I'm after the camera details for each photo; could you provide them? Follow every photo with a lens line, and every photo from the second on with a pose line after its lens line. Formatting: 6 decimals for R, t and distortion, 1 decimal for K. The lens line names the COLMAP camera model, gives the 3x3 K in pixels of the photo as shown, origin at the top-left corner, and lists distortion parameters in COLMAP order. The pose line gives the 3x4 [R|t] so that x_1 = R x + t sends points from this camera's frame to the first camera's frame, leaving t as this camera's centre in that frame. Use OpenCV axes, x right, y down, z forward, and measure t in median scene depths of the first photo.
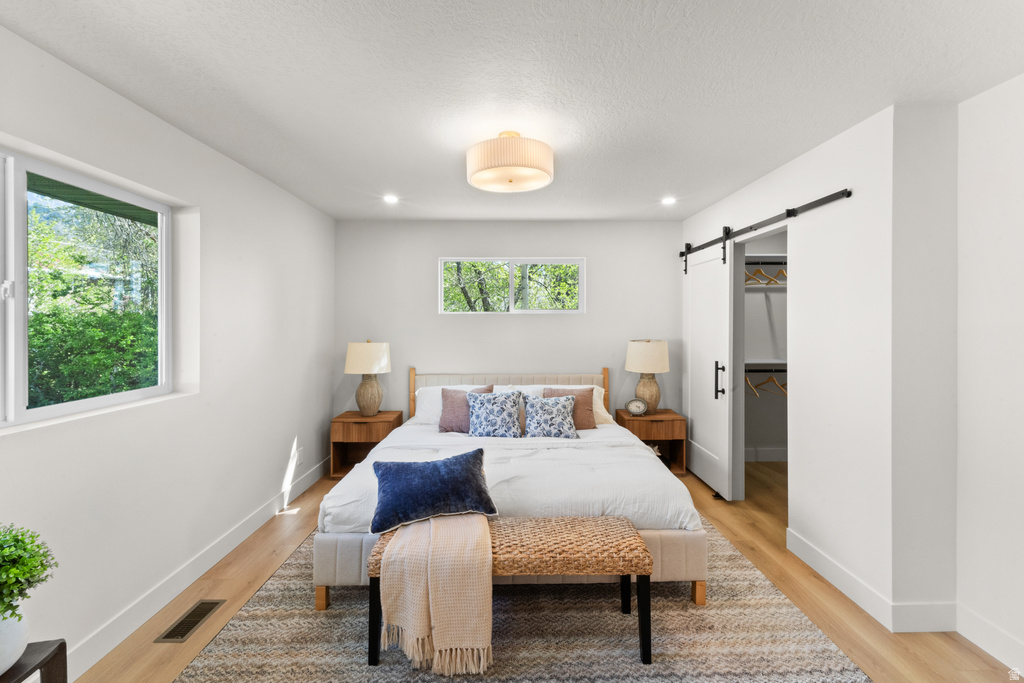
lens RADIAL K [[429.7, 0, 487.4], [0, 429.7, 327.8], [0, 0, 1]] dist [0.002152, -0.001222]
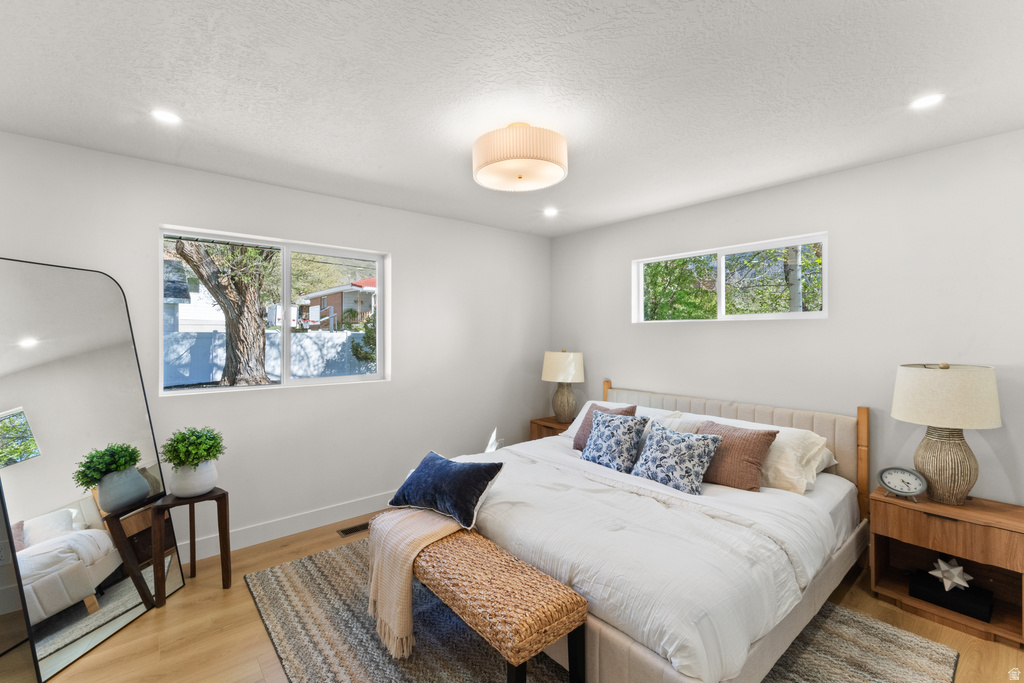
lens RADIAL K [[429.7, 0, 508.8], [0, 429.7, 339.9], [0, 0, 1]] dist [0.002152, -0.001222]
pose [[0.640332, 0.011924, -0.768006, 0.563832], [-0.010462, 0.999922, 0.006801, -0.001332], [0.768027, 0.003680, 0.640407, 0.302887]]
